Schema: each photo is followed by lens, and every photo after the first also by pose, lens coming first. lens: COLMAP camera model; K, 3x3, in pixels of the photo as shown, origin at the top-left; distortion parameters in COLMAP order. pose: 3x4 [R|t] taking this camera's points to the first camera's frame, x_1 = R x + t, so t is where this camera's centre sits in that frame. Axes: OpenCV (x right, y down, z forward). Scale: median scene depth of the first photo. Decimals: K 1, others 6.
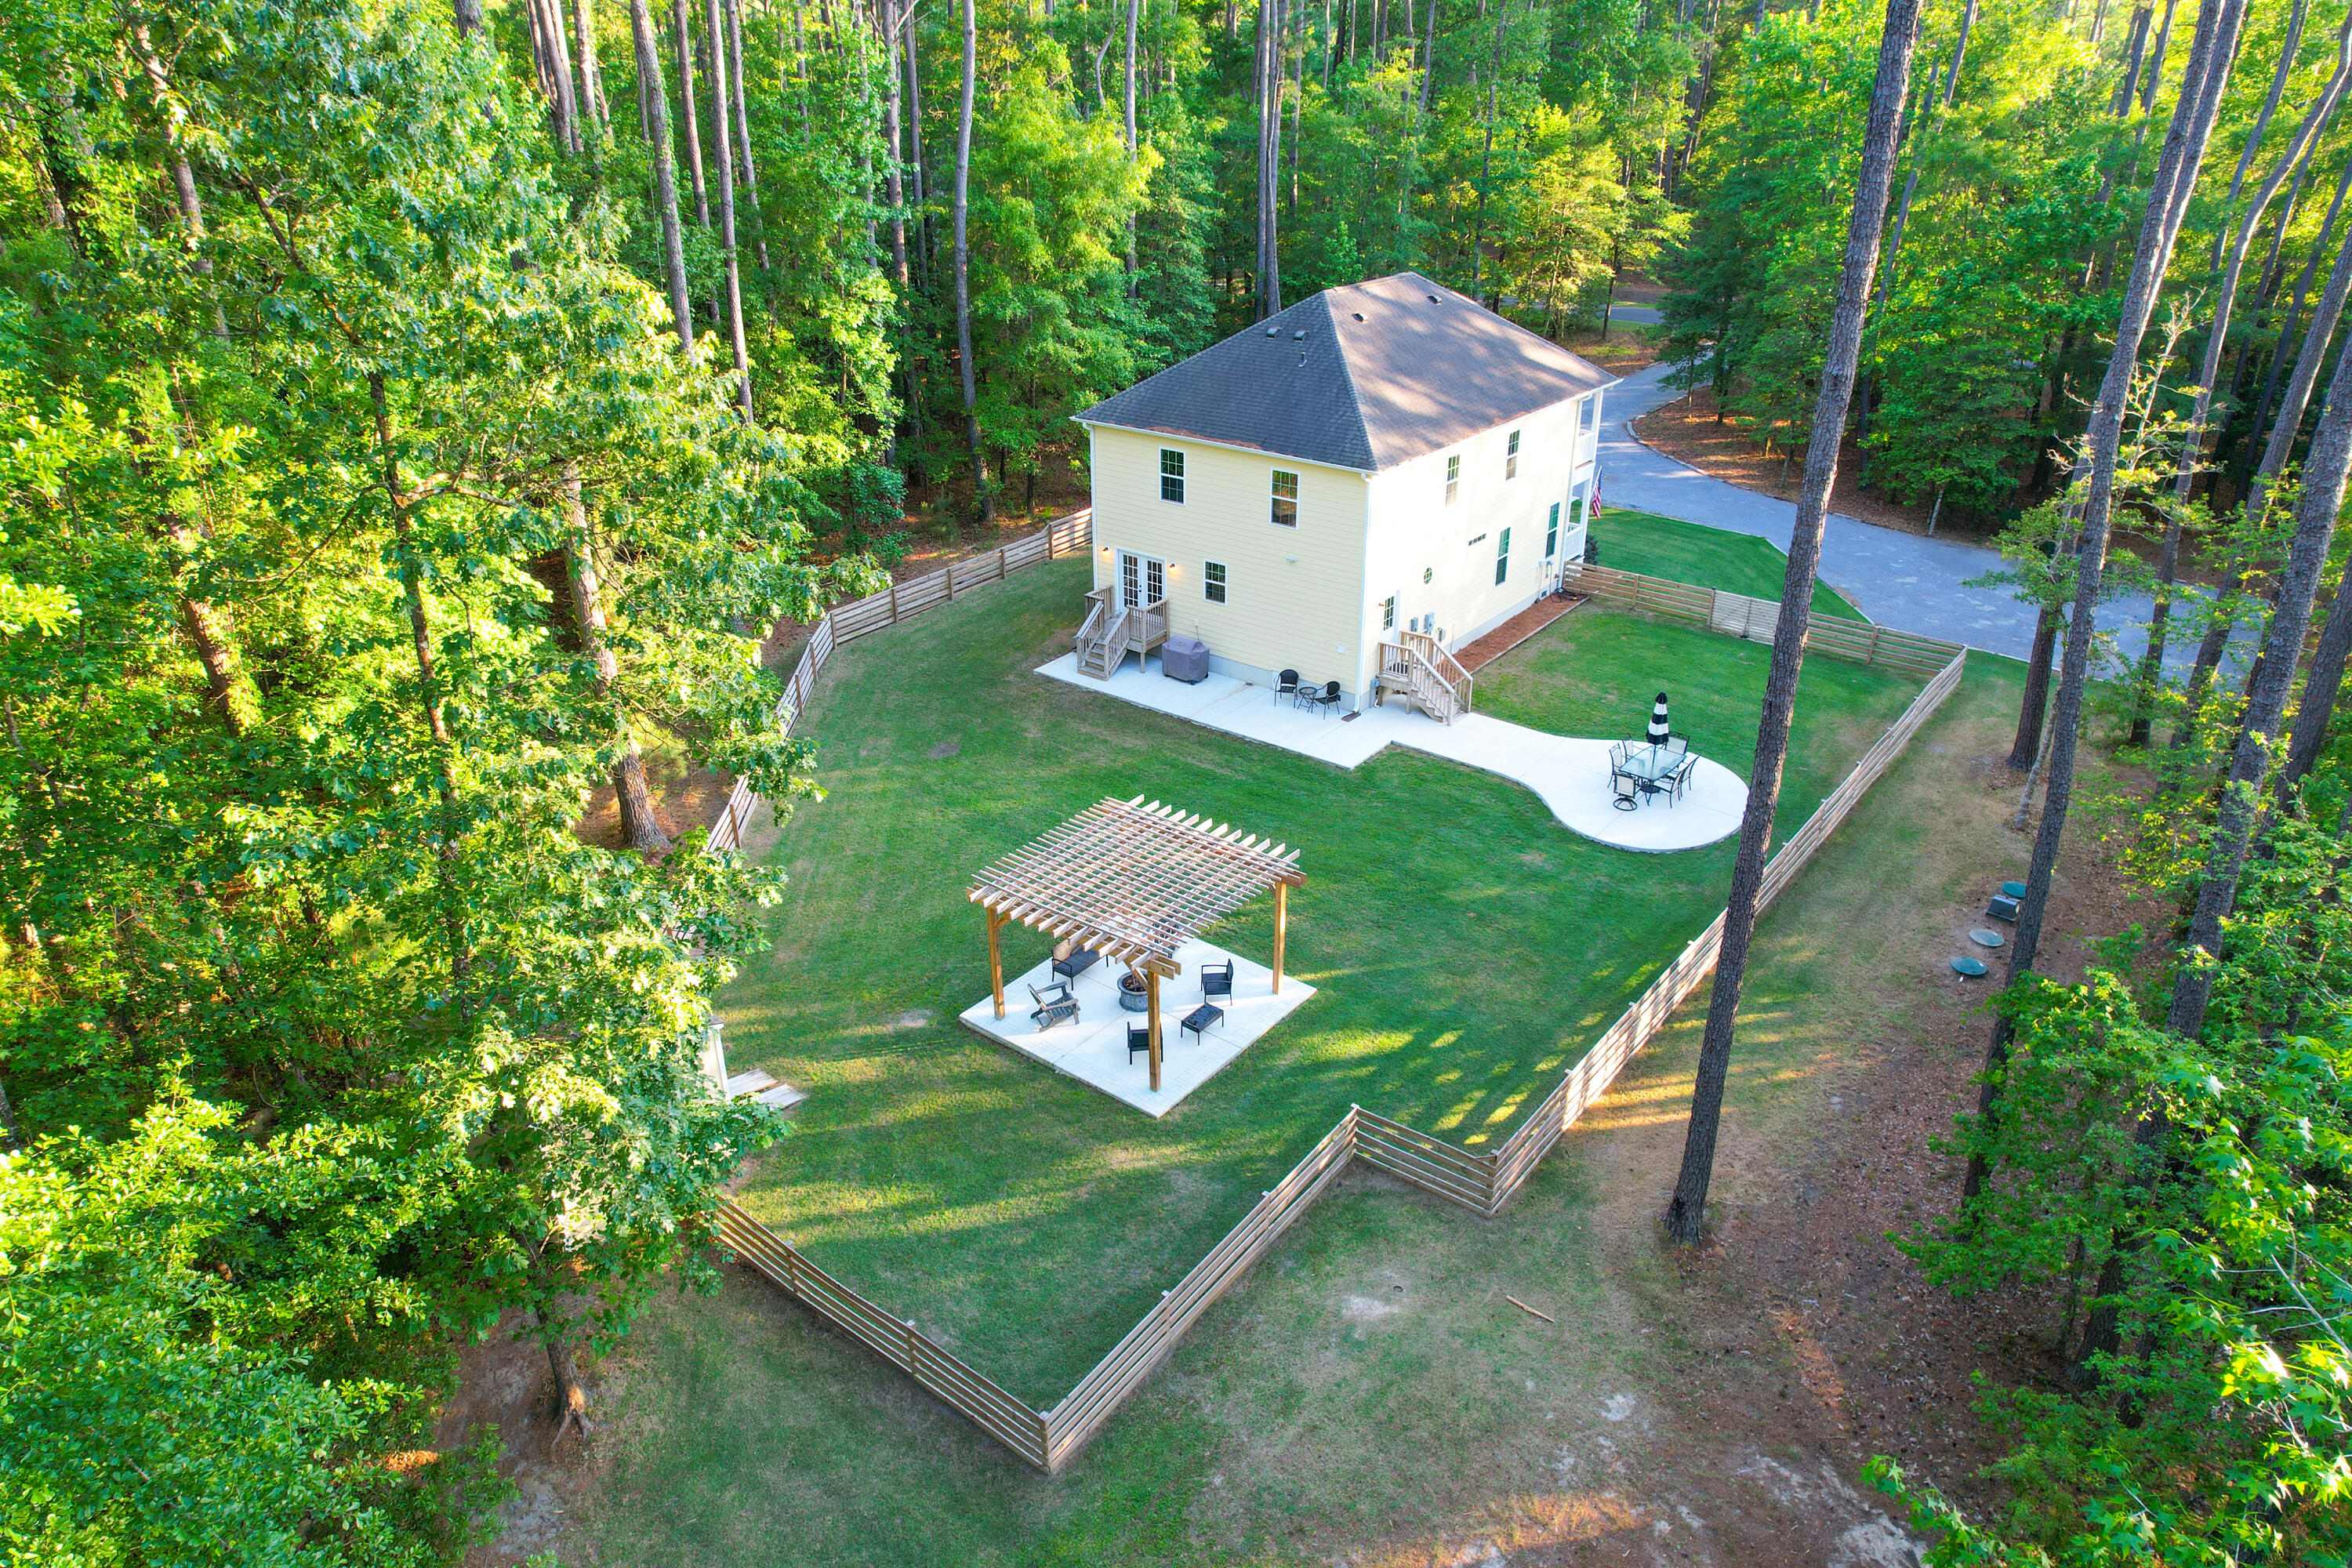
lens RADIAL K [[1502.5, 0, 1181.6], [0, 1502.5, 785.2], [0, 0, 1]] dist [-0.078465, 0.070222]
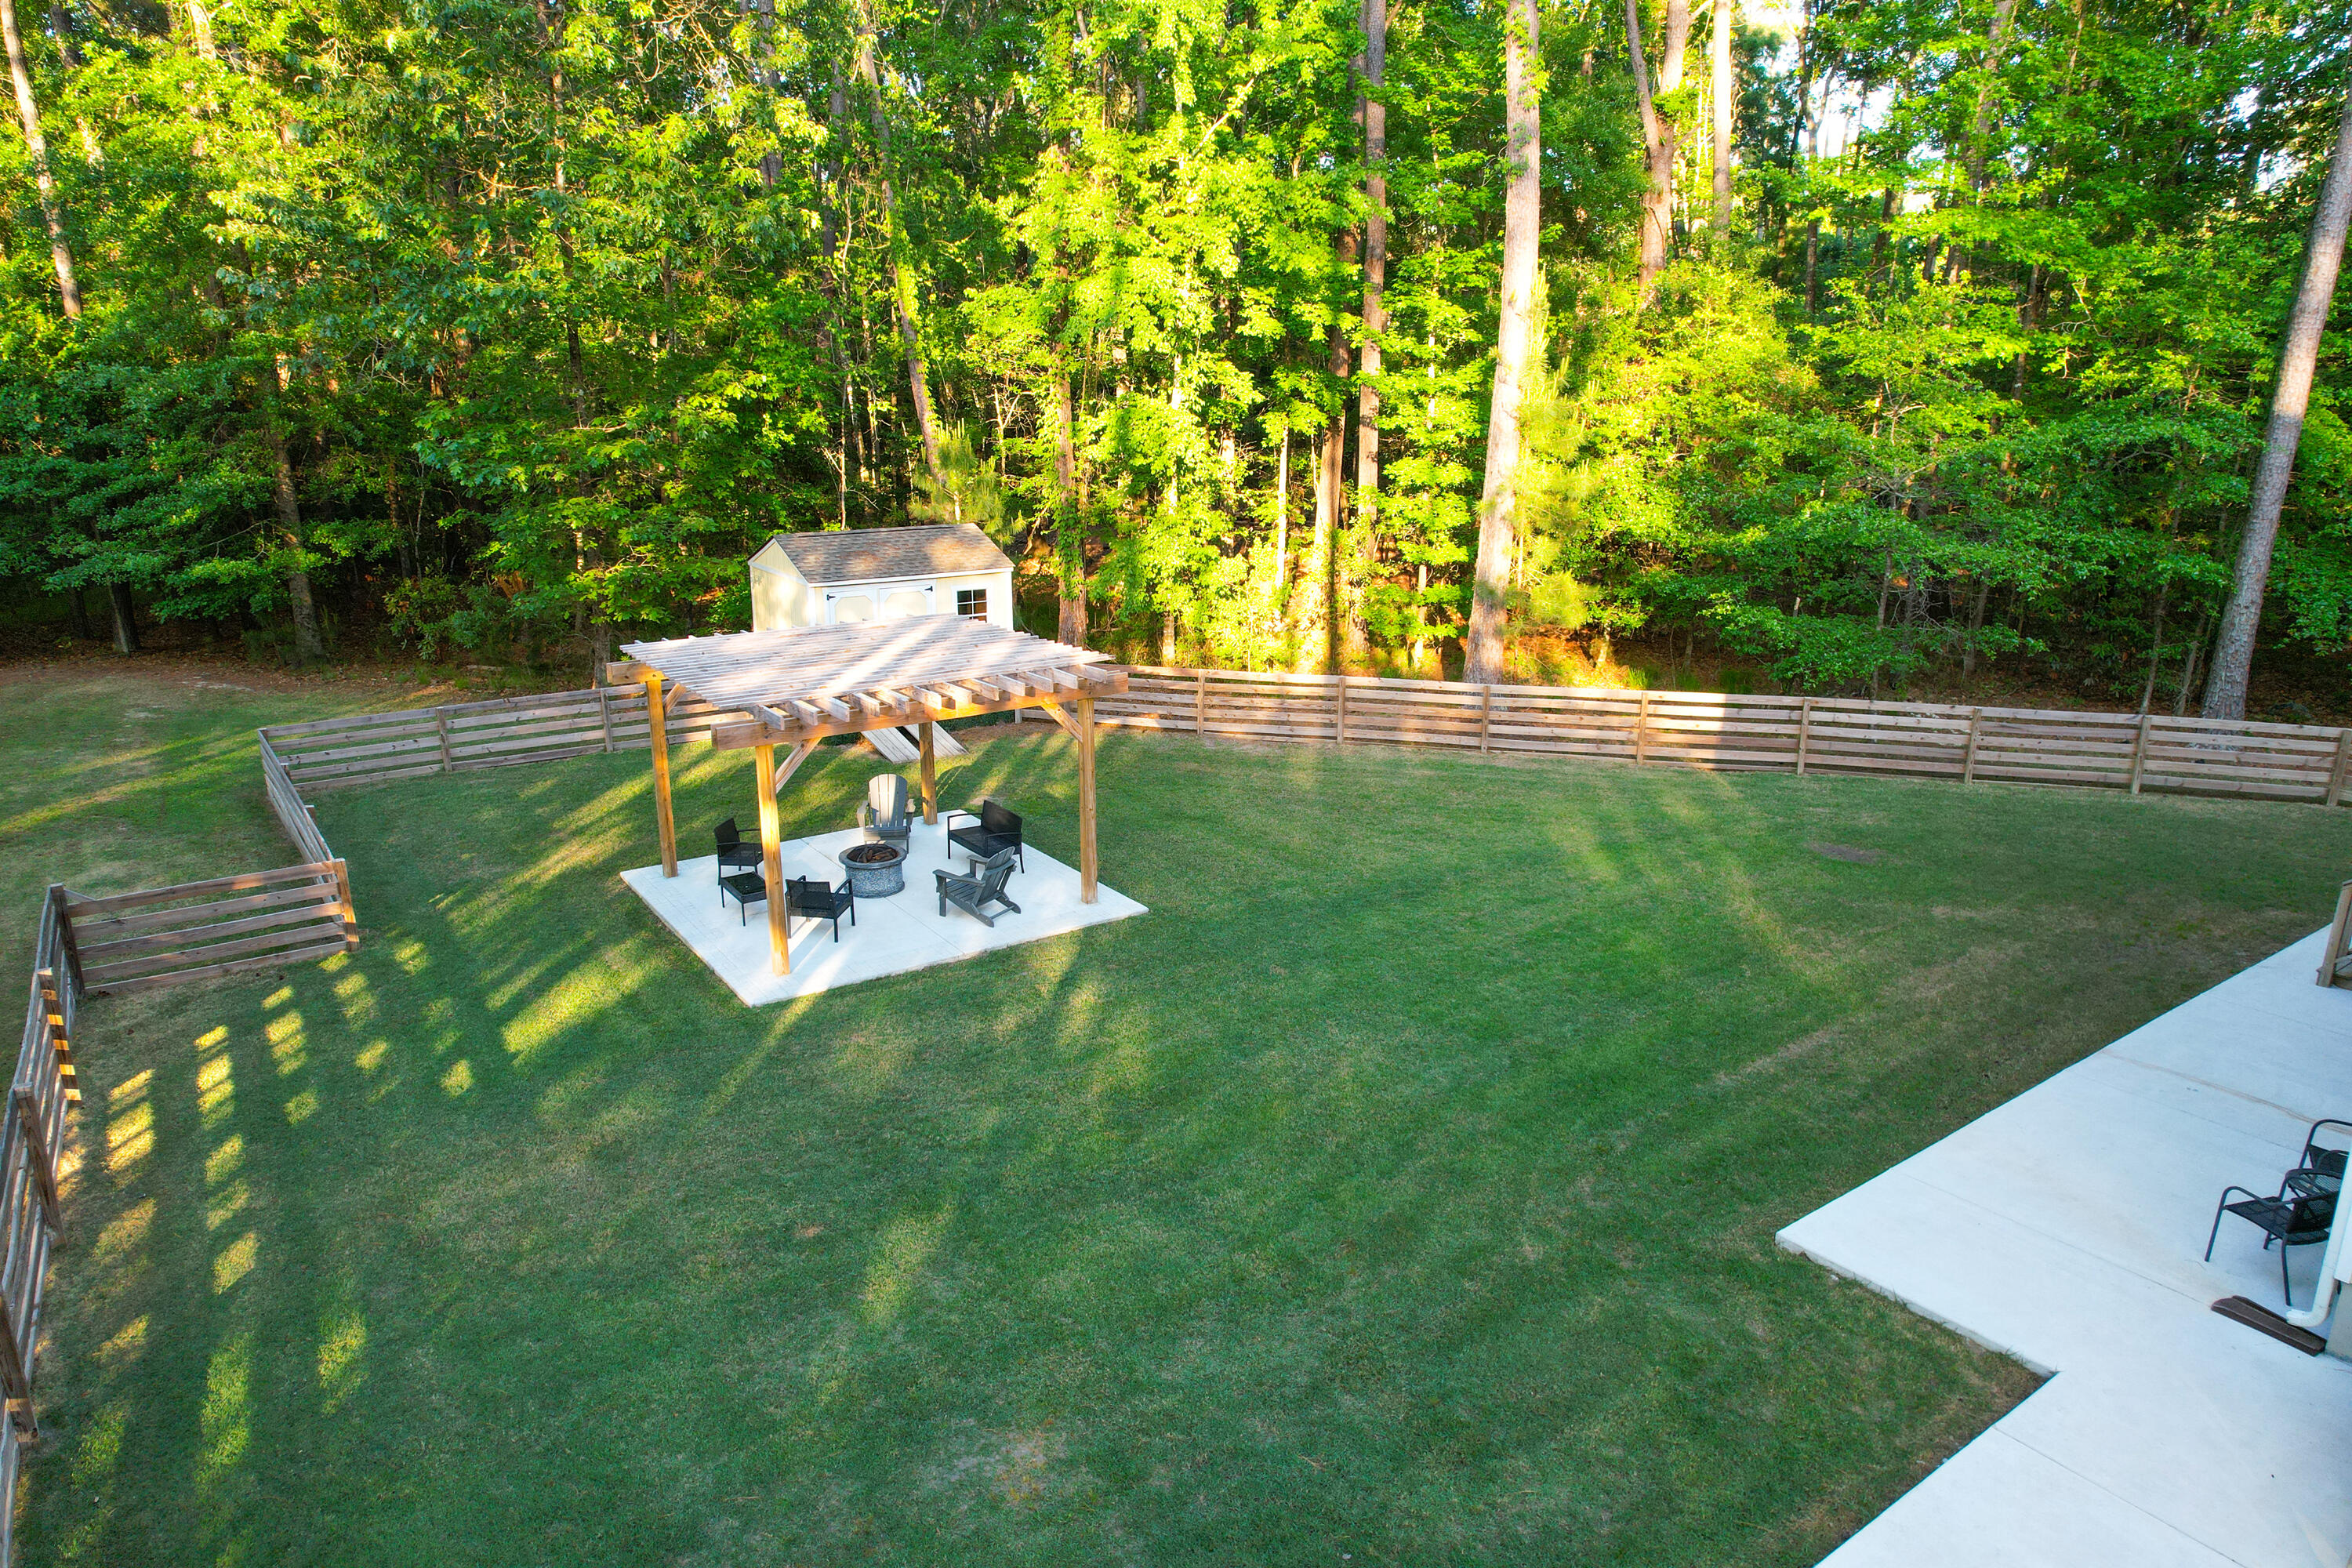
lens RADIAL K [[1497.2, 0, 1182.2], [0, 1497.2, 794.1], [0, 0, 1]] dist [-0.082180, 0.078715]
pose [[-0.293052, 0.268016, -0.917763, 0.345061], [-0.427906, 0.821636, 0.376579, -0.123769], [0.854996, 0.503073, -0.126096, 0.801604]]
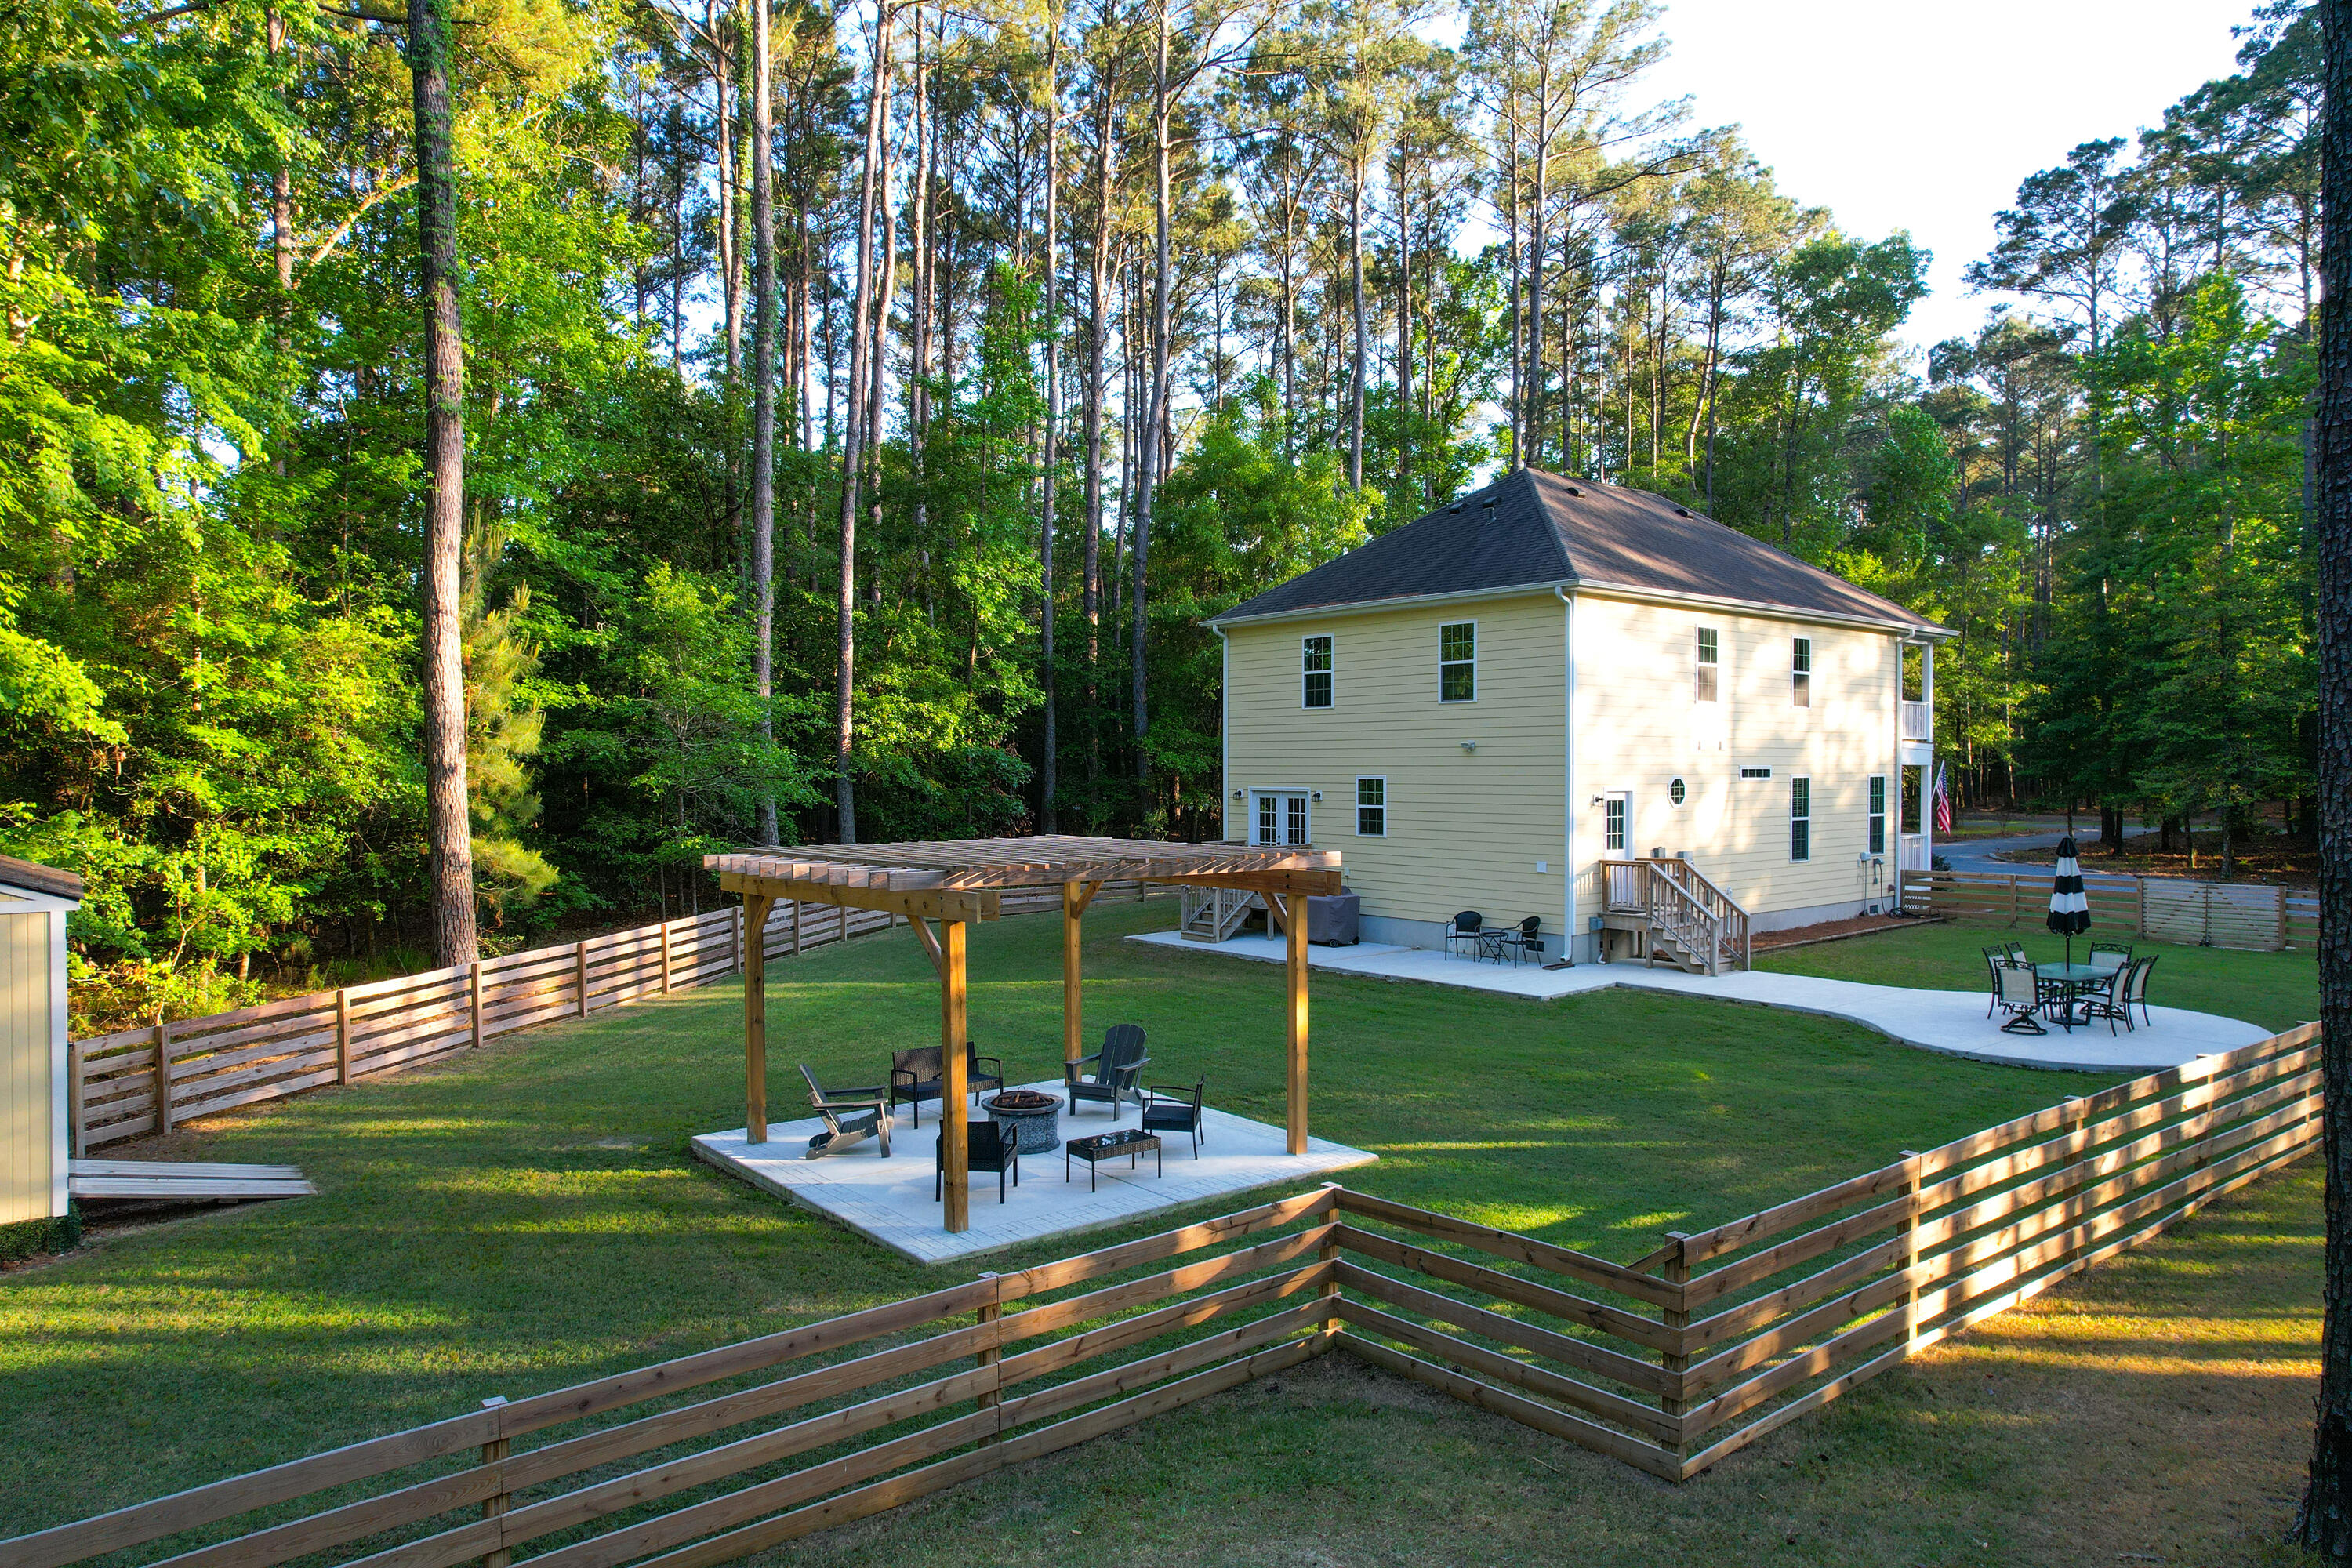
lens RADIAL K [[1502.5, 0, 1181.6], [0, 1502.5, 785.2], [0, 0, 1]] dist [-0.078465, 0.070222]
pose [[0.974380, 0.003709, -0.224880, 0.095299], [-0.101475, 0.899561, -0.424844, 0.169001], [0.200717, 0.436779, 0.876890, 0.347926]]
